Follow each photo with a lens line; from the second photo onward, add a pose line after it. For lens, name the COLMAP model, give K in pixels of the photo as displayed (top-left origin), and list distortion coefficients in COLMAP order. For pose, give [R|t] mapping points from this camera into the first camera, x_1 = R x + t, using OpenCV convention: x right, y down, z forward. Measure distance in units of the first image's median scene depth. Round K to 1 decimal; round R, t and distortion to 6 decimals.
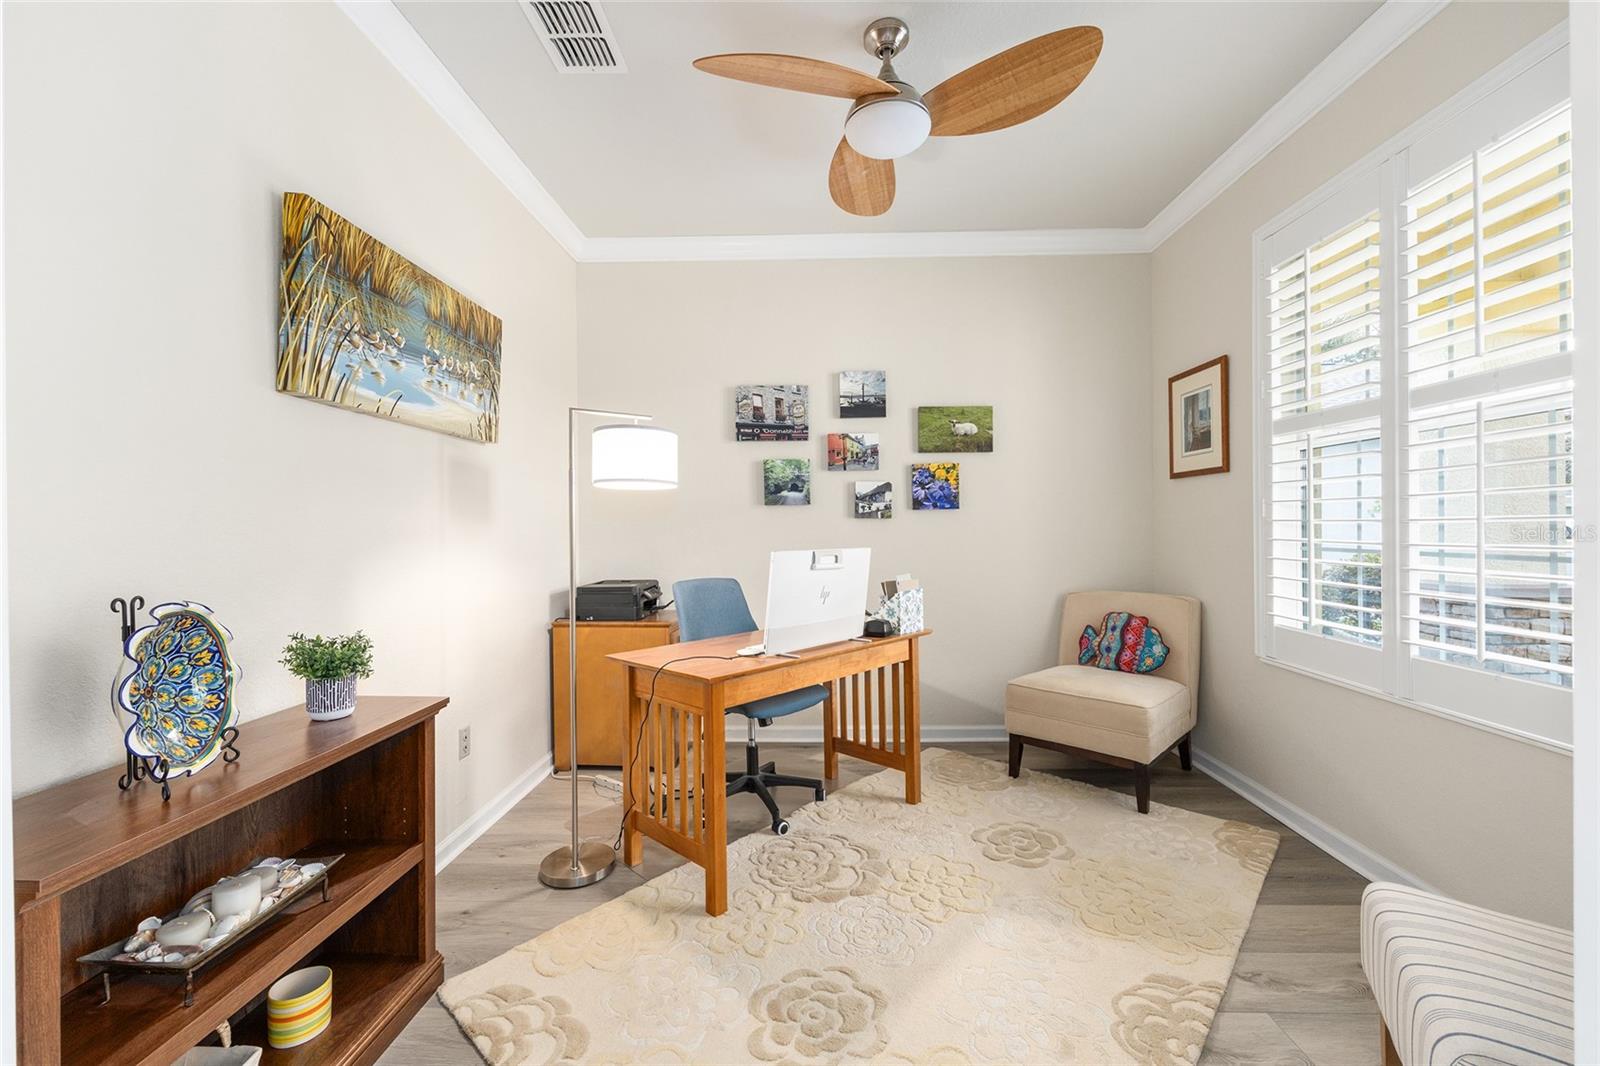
lens RADIAL K [[641.7, 0, 803.1], [0, 641.7, 526.9], [0, 0, 1]] dist [-0.002759, 0.001224]
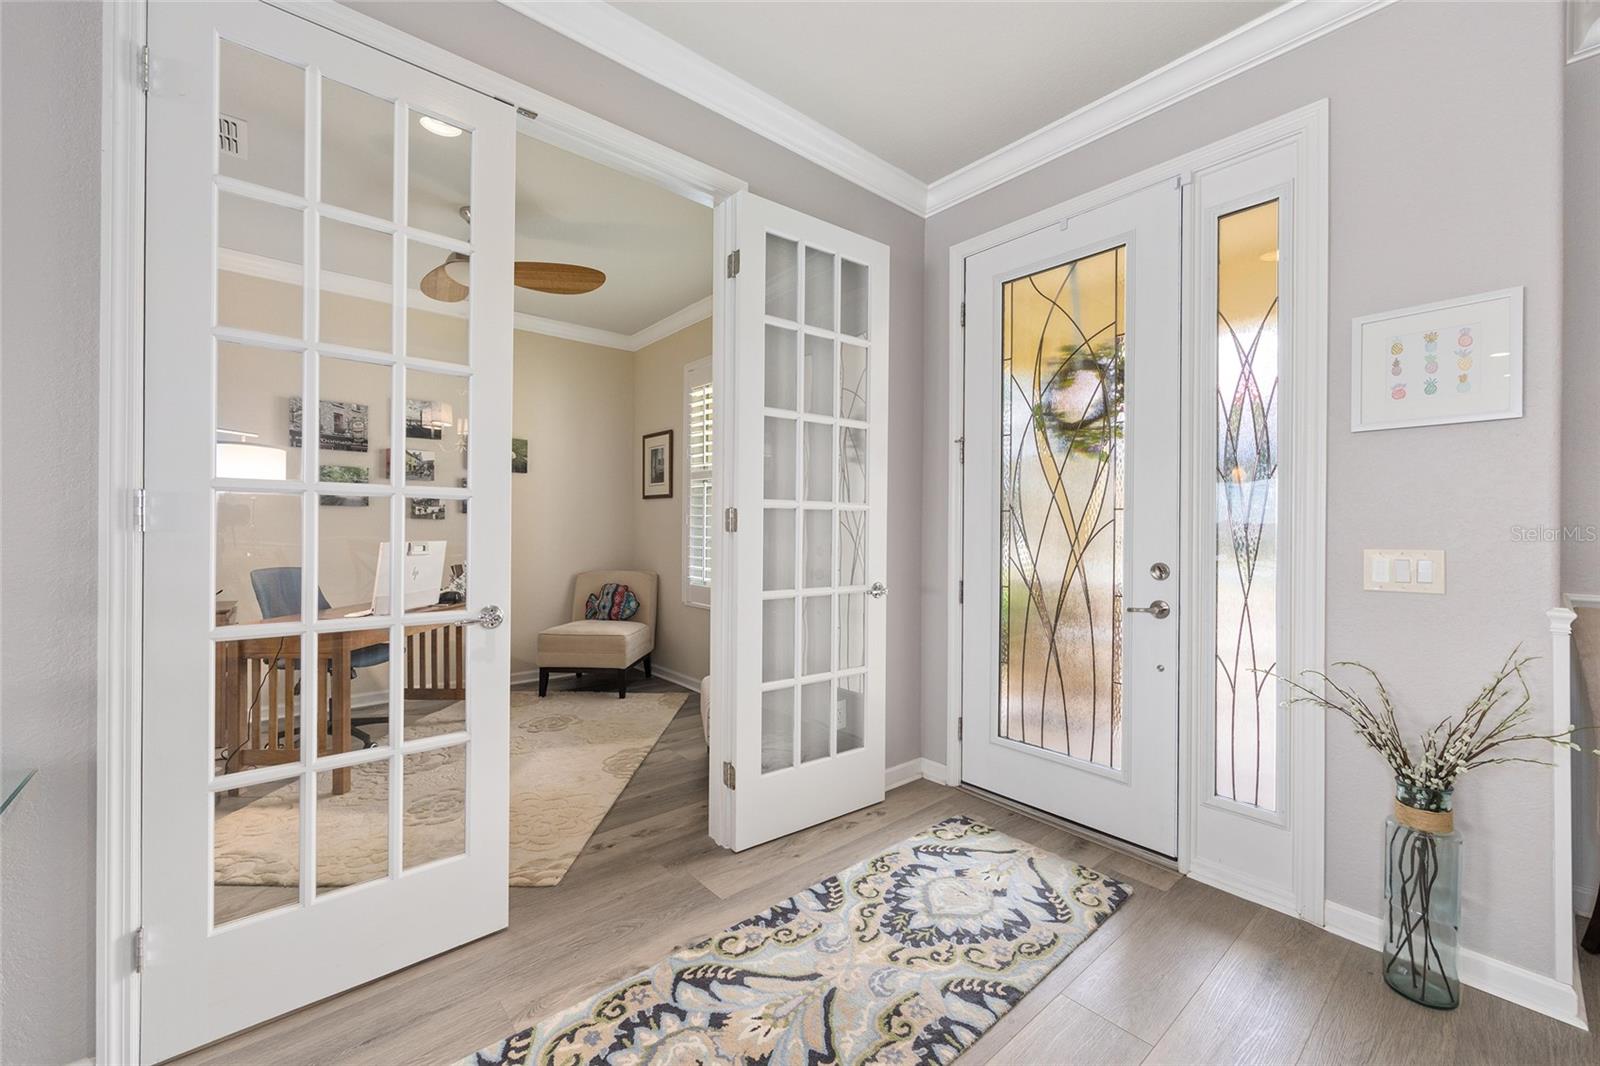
lens RADIAL K [[641.7, 0, 803.7], [0, 641.7, 530.4], [0, 0, 1]] dist [-0.002759, 0.001224]
pose [[0.737801, 0.012475, 0.674903, -0.228400], [-0.014638, 0.999890, -0.002481, 0.001234], [-0.674860, -0.008049, 0.737902, -0.492549]]
